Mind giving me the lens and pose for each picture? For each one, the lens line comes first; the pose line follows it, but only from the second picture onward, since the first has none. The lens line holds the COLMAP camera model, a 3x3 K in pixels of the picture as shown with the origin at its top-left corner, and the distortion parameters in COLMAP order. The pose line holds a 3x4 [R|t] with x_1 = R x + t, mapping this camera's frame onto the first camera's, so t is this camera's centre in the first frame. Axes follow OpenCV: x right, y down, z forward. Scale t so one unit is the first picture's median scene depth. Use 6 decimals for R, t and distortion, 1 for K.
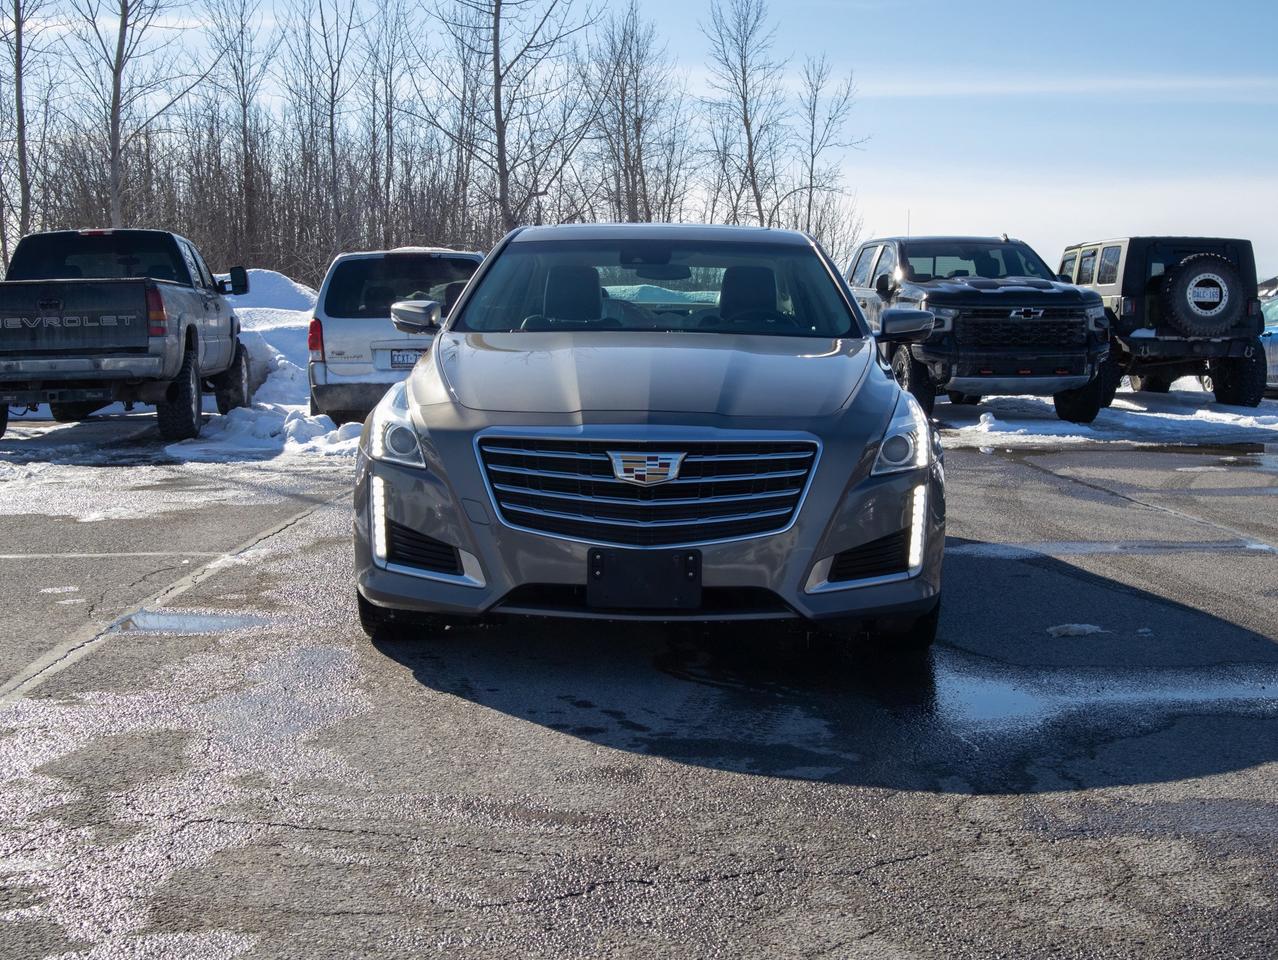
lens RADIAL K [[1976.2, 0, 639.0], [0, 1976.2, 480.0], [0, 0, 1]] dist [-0.008252, 0.077193]
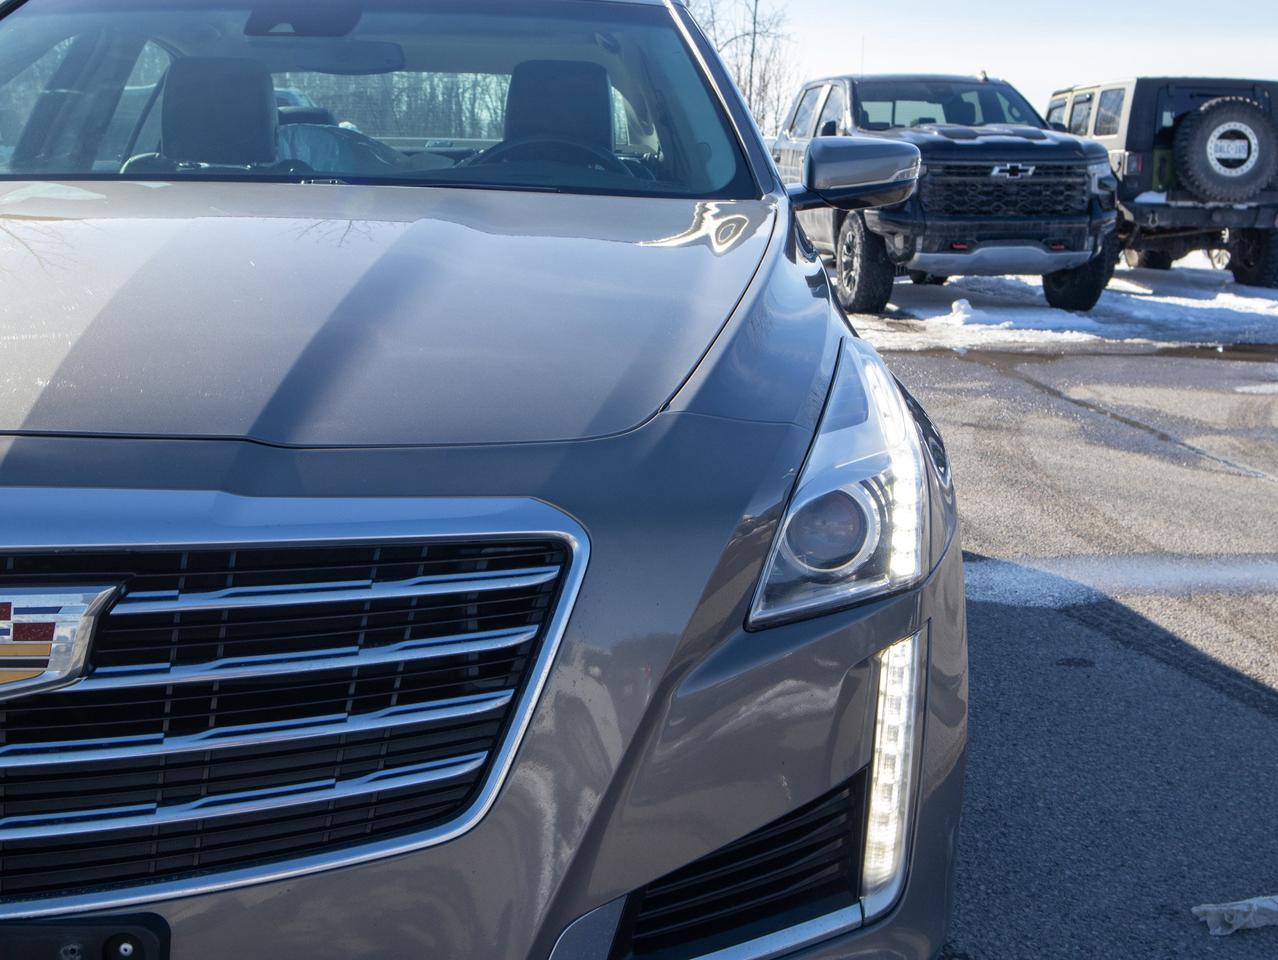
lens RADIAL K [[1976.2, 0, 639.0], [0, 1976.2, 480.0], [0, 0, 1]] dist [-0.008252, 0.077193]
pose [[0.999679, 0.000703, 0.025342, 0.028734], [-0.002427, 0.997678, 0.068062, -0.015133], [-0.025236, -0.068101, 0.997359, 0.214176]]
